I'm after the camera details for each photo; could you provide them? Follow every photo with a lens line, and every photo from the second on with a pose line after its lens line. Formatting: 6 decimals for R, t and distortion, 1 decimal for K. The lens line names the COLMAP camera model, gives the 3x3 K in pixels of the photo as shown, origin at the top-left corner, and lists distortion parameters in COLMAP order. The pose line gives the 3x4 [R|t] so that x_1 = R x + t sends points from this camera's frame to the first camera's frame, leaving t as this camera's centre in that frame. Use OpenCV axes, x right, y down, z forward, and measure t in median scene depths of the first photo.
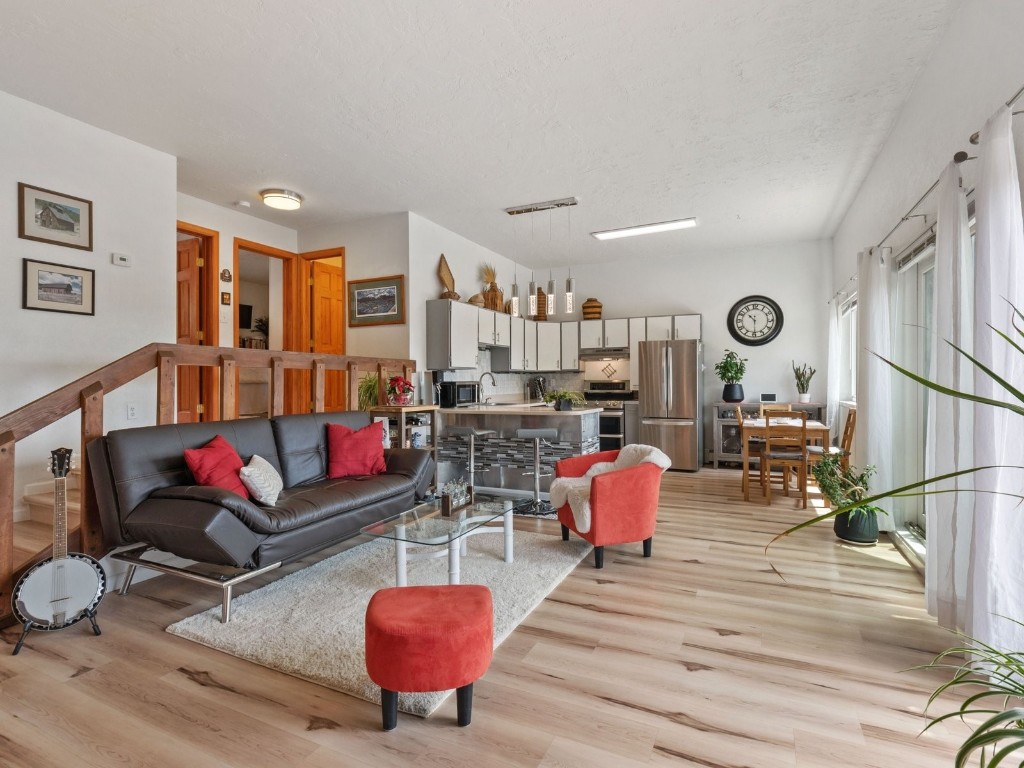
lens RADIAL K [[507.6, 0, 509.2], [0, 507.6, 381.6], [0, 0, 1]] dist [-0.000577, -0.002210]
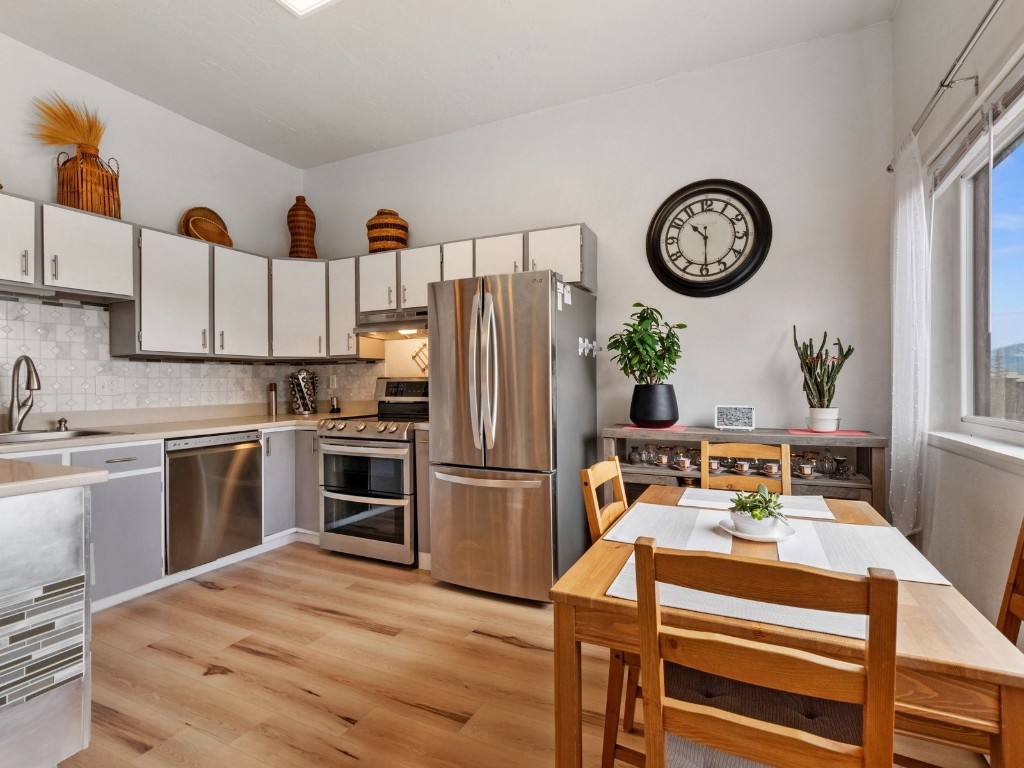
lens RADIAL K [[507.6, 0, 509.1], [0, 507.6, 382.6], [0, 0, 1]] dist [-0.000577, -0.002210]
pose [[0.999998, -0.001658, -0.000671, 0.312793], [0.001659, 0.999998, 0.000716, 0.003239], [0.000669, -0.000717, 1.000000, 0.560207]]
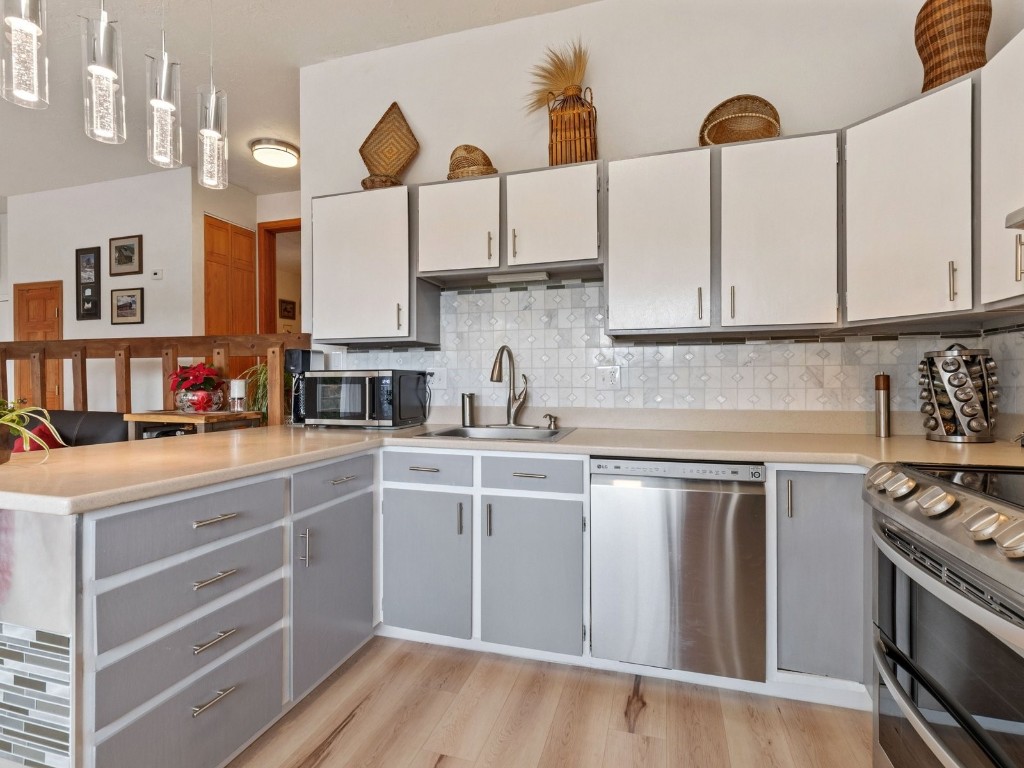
lens RADIAL K [[507.6, 0, 506.9], [0, 507.6, 386.1], [0, 0, 1]] dist [-0.000577, -0.002210]
pose [[0.155372, 0.012974, -0.987771, 0.303609], [0.001306, 0.999910, 0.013339, 0.006382], [0.987855, -0.003362, 0.155341, 0.875614]]
